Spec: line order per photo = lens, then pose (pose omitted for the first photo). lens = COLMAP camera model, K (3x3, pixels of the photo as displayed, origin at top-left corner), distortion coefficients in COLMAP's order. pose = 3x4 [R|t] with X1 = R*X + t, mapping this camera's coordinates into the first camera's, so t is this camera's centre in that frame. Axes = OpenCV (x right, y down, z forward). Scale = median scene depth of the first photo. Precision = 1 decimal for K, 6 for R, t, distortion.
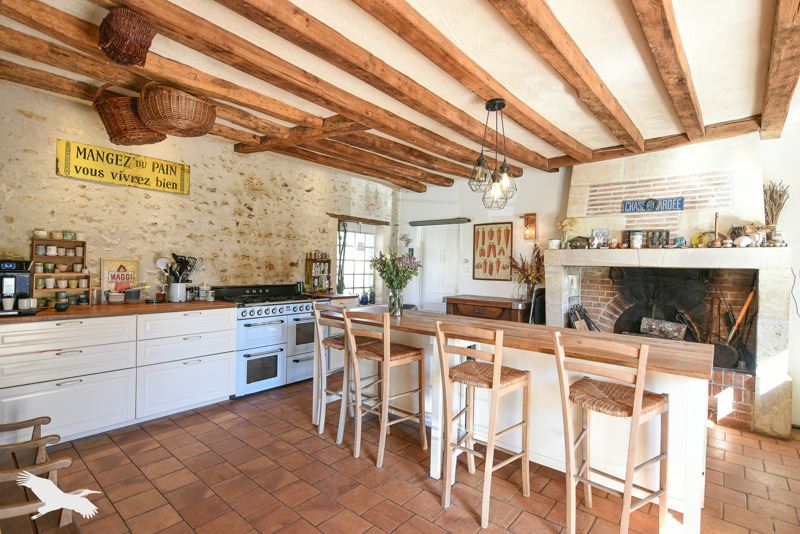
lens RADIAL K [[387.9, 0, 399.0], [0, 387.9, 264.3], [0, 0, 1]] dist [0.003135, 0.001064]
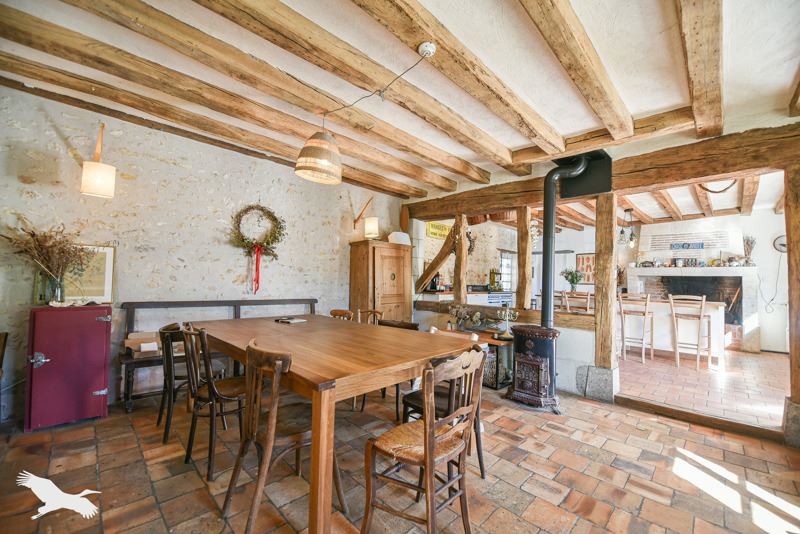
lens RADIAL K [[326.5, 0, 400.0], [0, 326.5, 267.0], [0, 0, 1]] dist [-0.000944, -0.000302]
pose [[0.997471, 0.001427, -0.071061, -0.788872], [-0.004412, 0.999113, -0.041868, 0.040267], [0.070938, 0.042076, 0.996593, -0.880470]]
